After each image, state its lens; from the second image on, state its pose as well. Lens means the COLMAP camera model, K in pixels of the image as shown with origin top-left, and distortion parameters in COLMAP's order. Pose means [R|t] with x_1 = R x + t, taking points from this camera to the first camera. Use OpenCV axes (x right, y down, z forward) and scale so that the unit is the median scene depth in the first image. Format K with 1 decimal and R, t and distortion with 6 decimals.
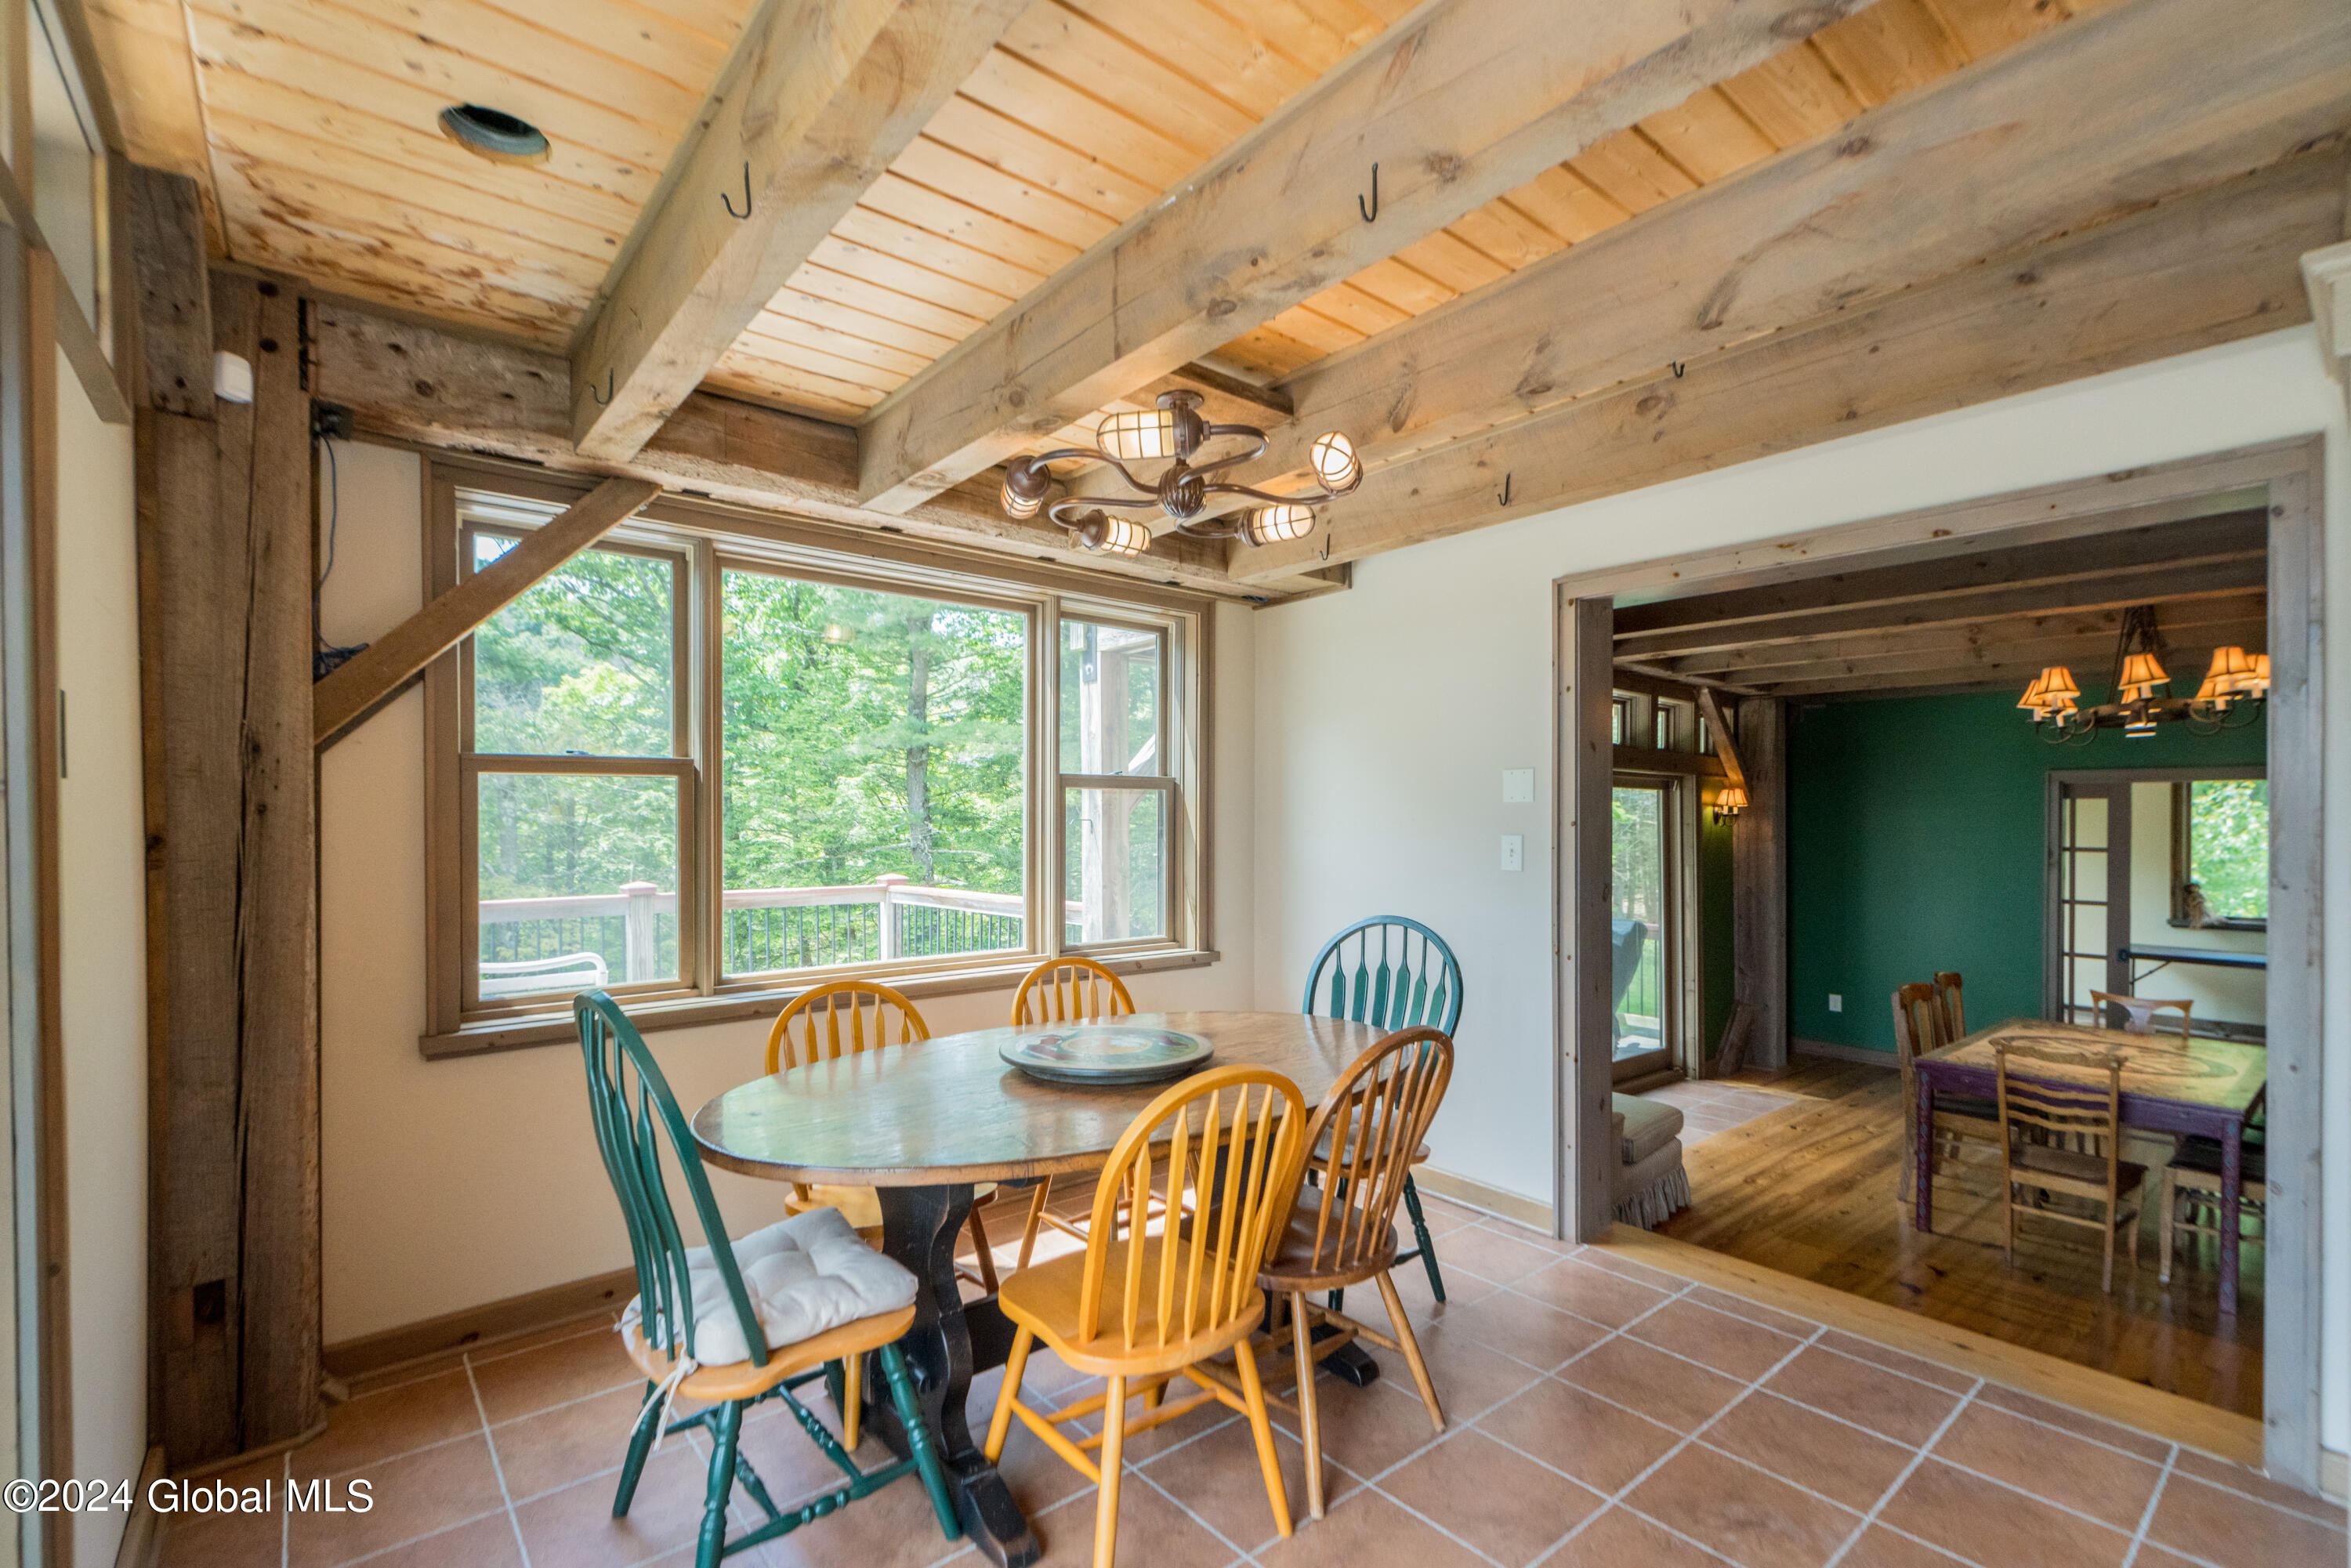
lens RADIAL K [[1054.2, 0, 1193.1], [0, 1054.2, 830.2], [0, 0, 1]] dist [-0.009126, 0.003215]
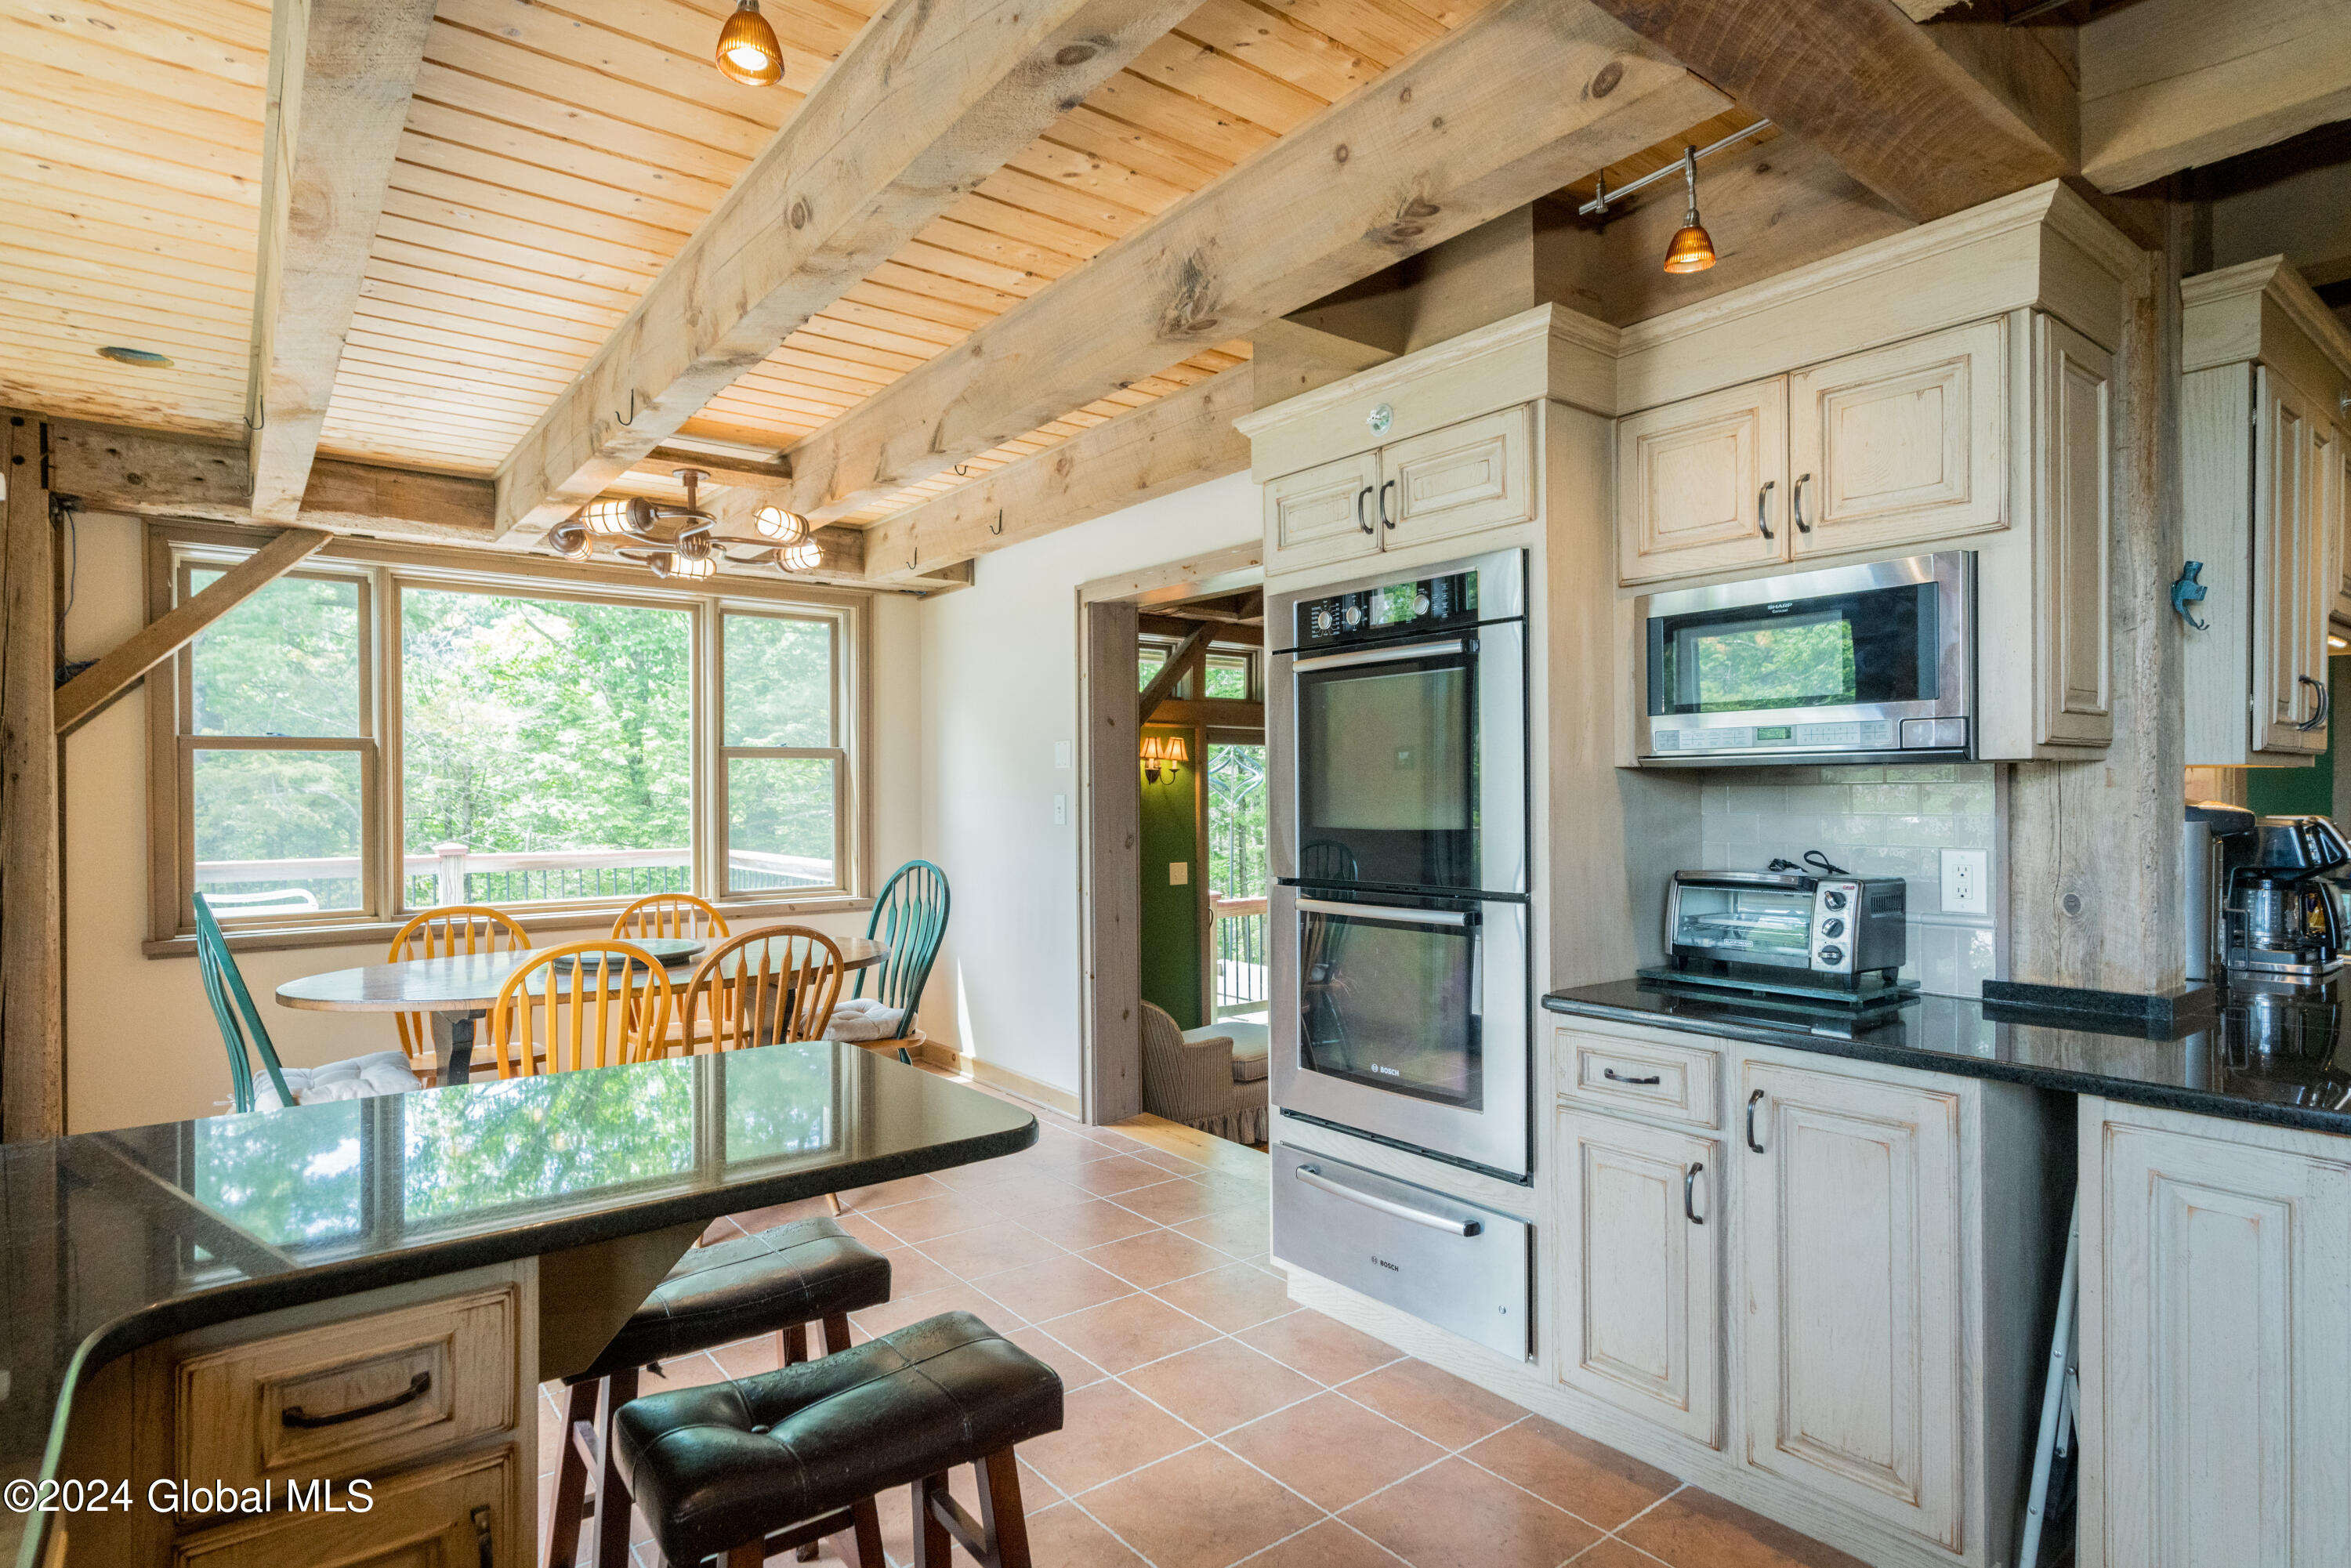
lens RADIAL K [[1227.4, 0, 1177.0], [0, 1227.4, 793.4], [0, 0, 1]] dist [0.013897, -0.002773]
pose [[0.999030, -0.001747, -0.044000, 0.647867], [0.001657, 0.999996, -0.002071, 0.007230], [0.044004, 0.001996, 0.999029, -0.526289]]
